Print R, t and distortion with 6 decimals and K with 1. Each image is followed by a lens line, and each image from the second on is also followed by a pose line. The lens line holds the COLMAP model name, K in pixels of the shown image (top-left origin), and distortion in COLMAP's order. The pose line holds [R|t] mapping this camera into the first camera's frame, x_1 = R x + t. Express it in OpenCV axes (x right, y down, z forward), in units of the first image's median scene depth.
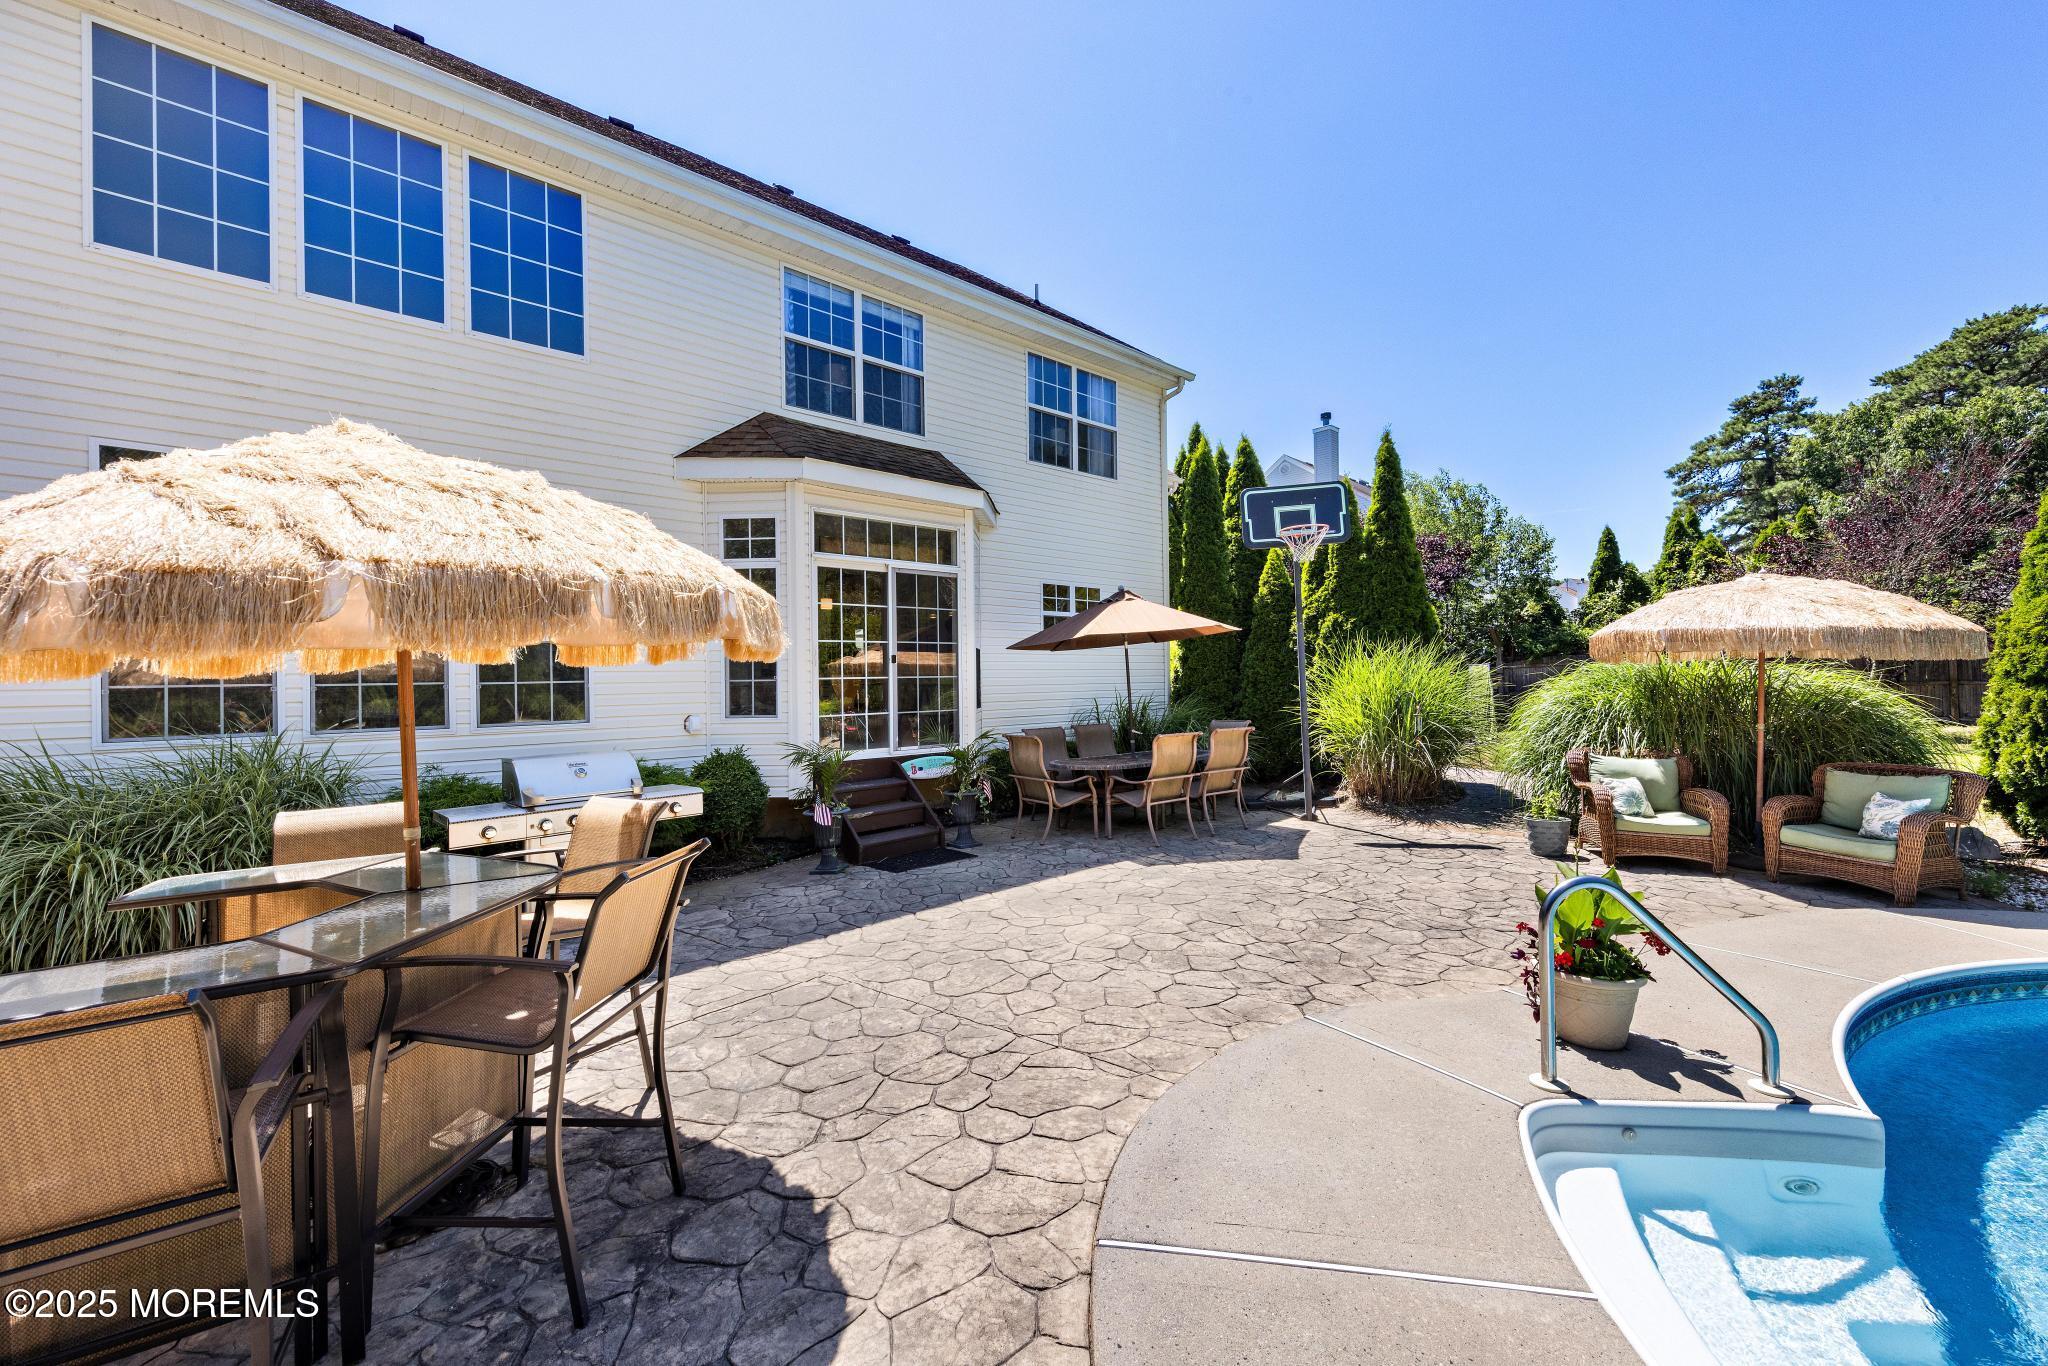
lens RADIAL K [[795.3, 0, 1024.0], [0, 795.3, 683.0], [0, 0, 1]] dist [-0.000390, -0.000202]
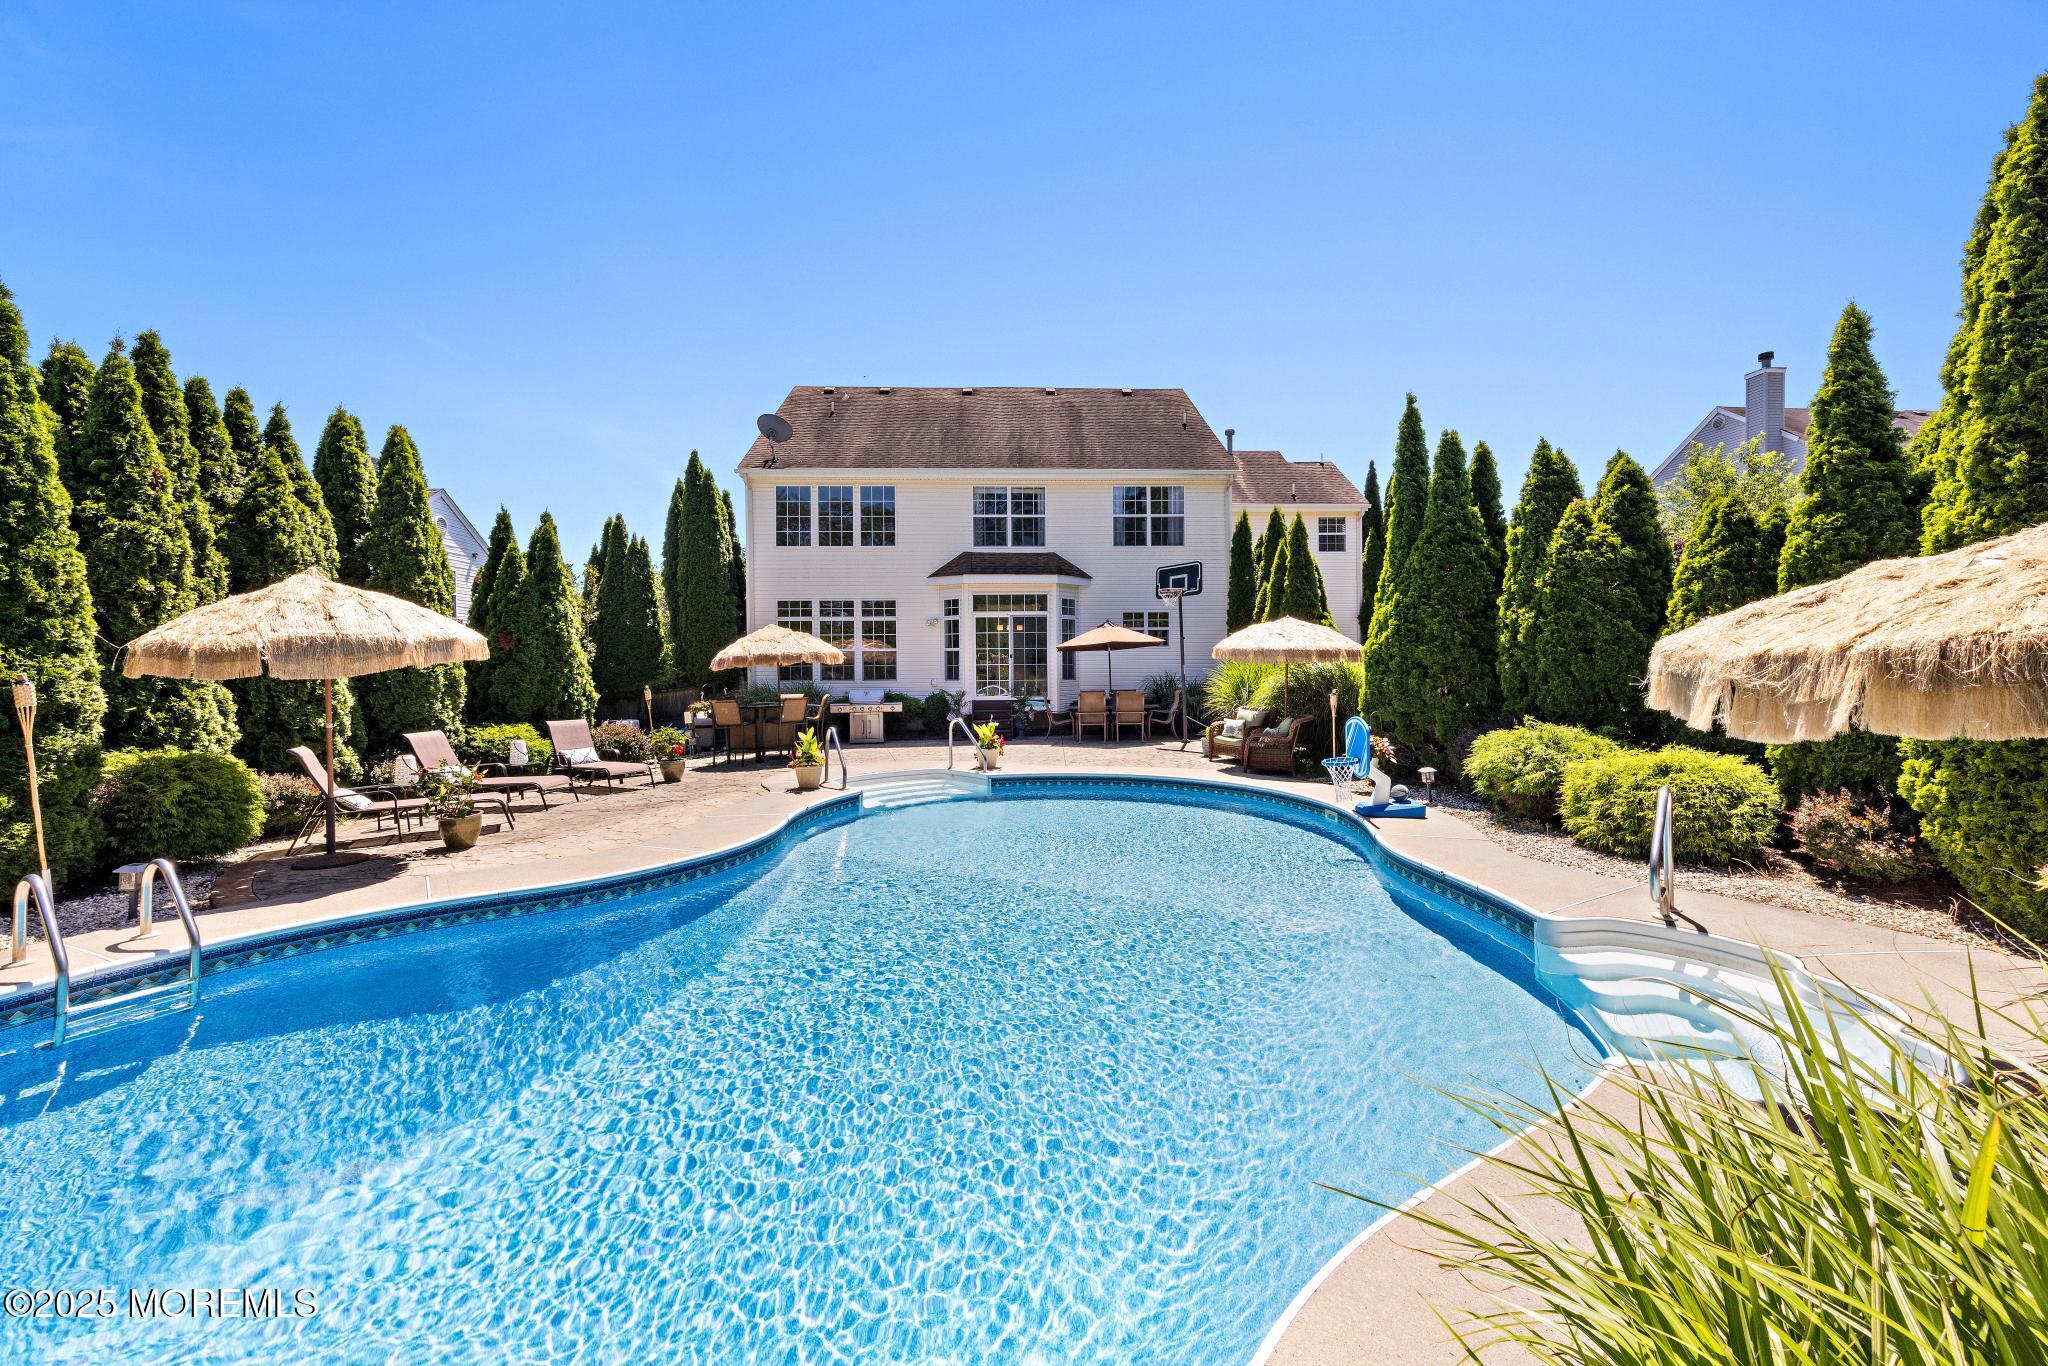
lens RADIAL K [[792.1, 0, 1030.1], [0, 792.1, 665.9], [0, 0, 1]] dist [0.000712, -0.000011]
pose [[0.775447, 0.011364, -0.631310, 1.293827], [-0.006645, 0.999930, 0.009838, -0.025386], [0.631377, -0.003434, 0.775468, -0.692162]]
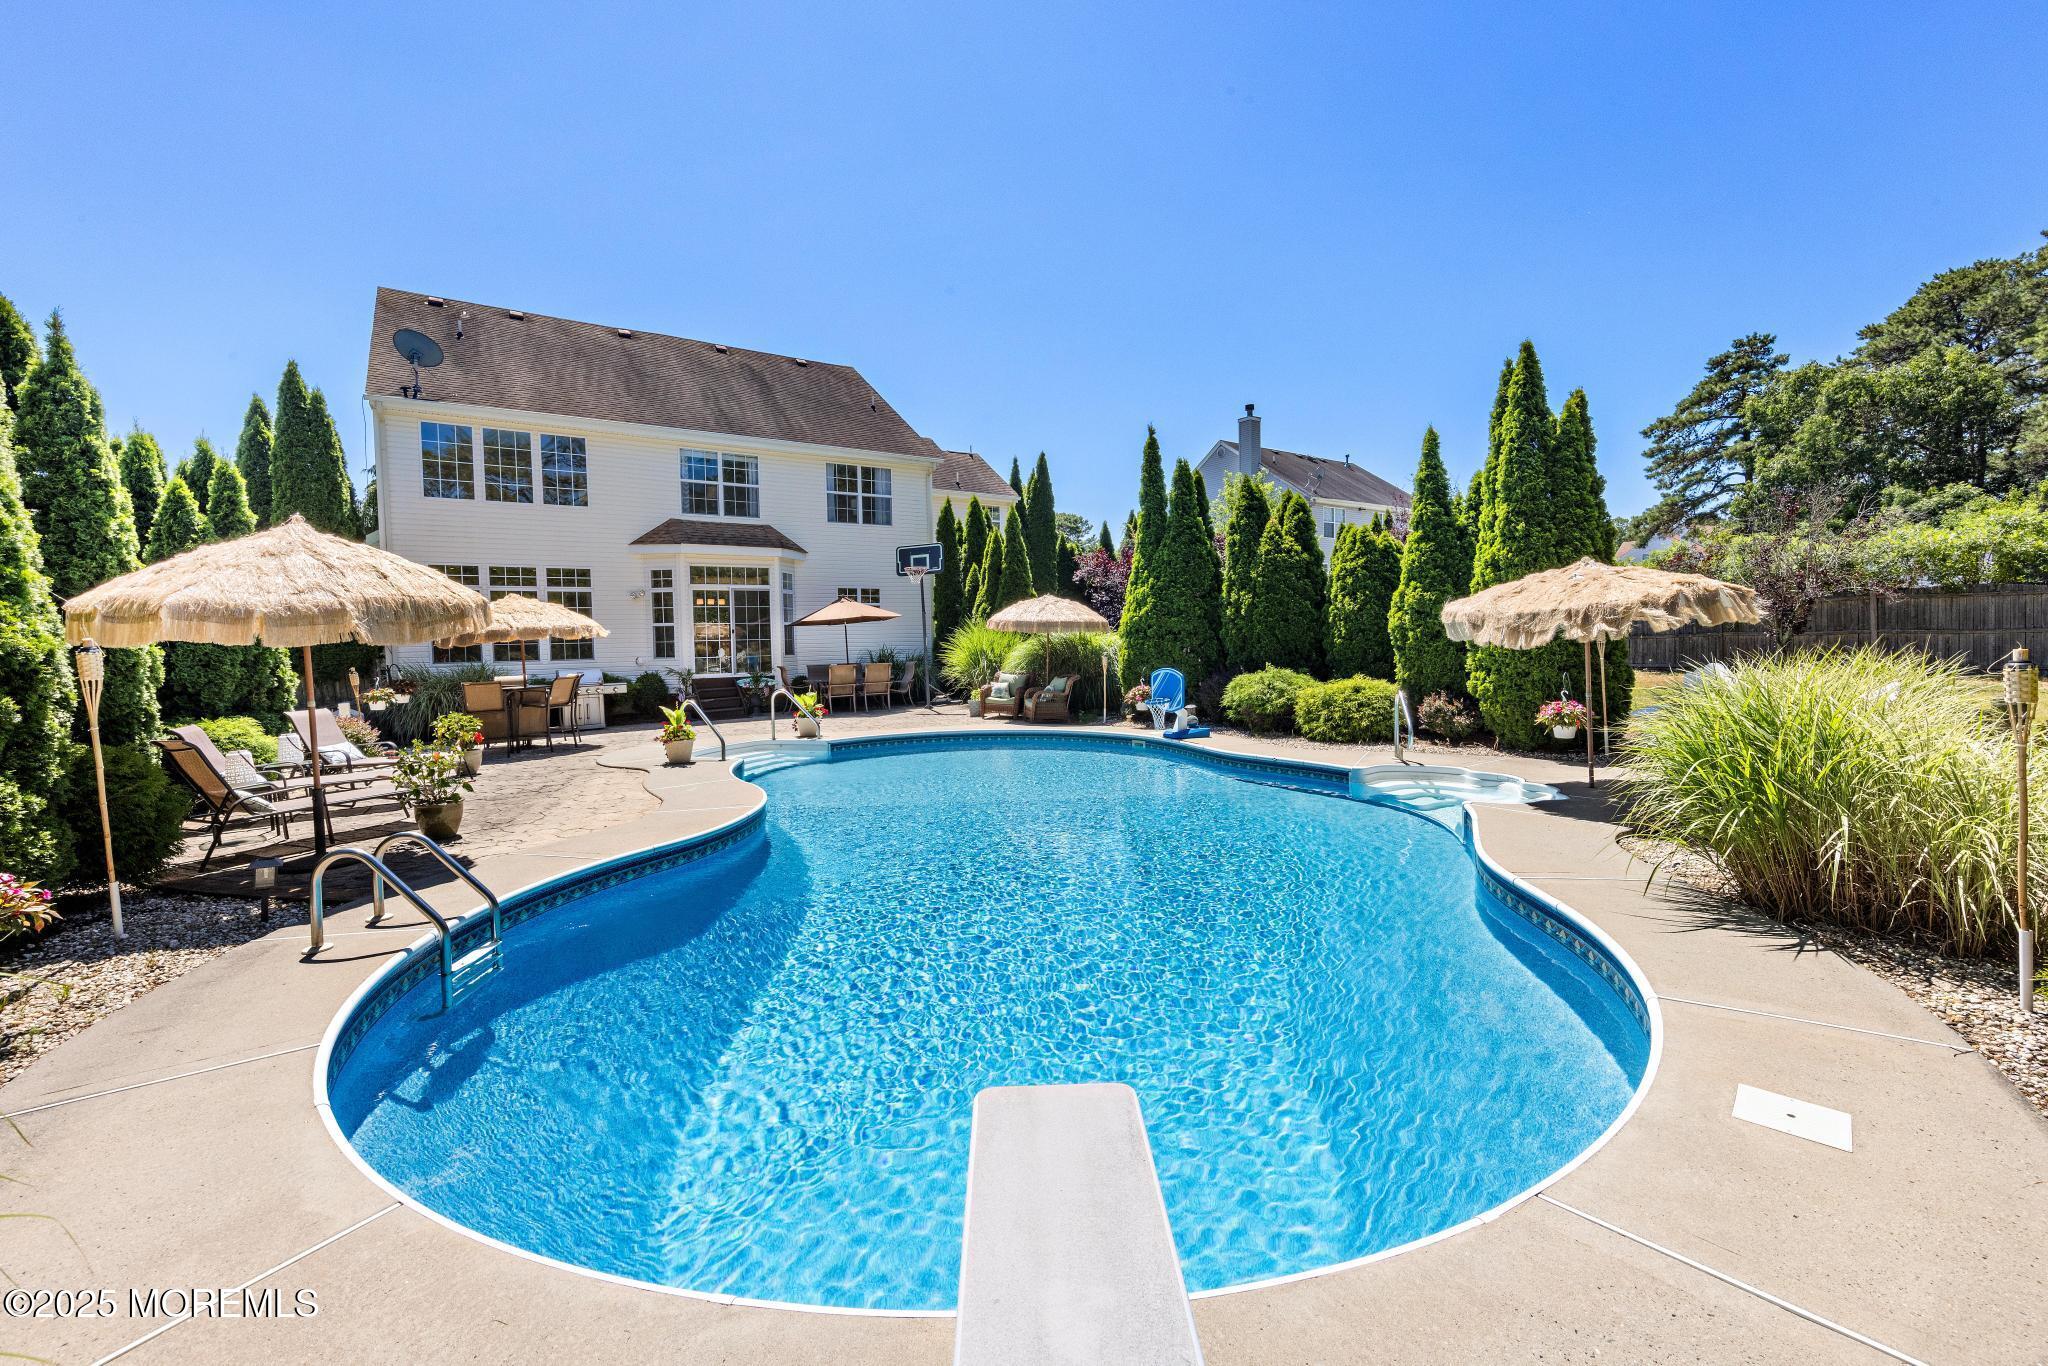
lens RADIAL K [[853.6, 0, 1022.7], [0, 853.6, 668.3], [0, 0, 1]] dist [0.000497, 0.000123]
pose [[0.990964, -0.000529, -0.134125, 0.922241], [0.004998, 0.999443, 0.032986, -0.003633], [0.134033, -0.033359, 0.990415, -1.174311]]
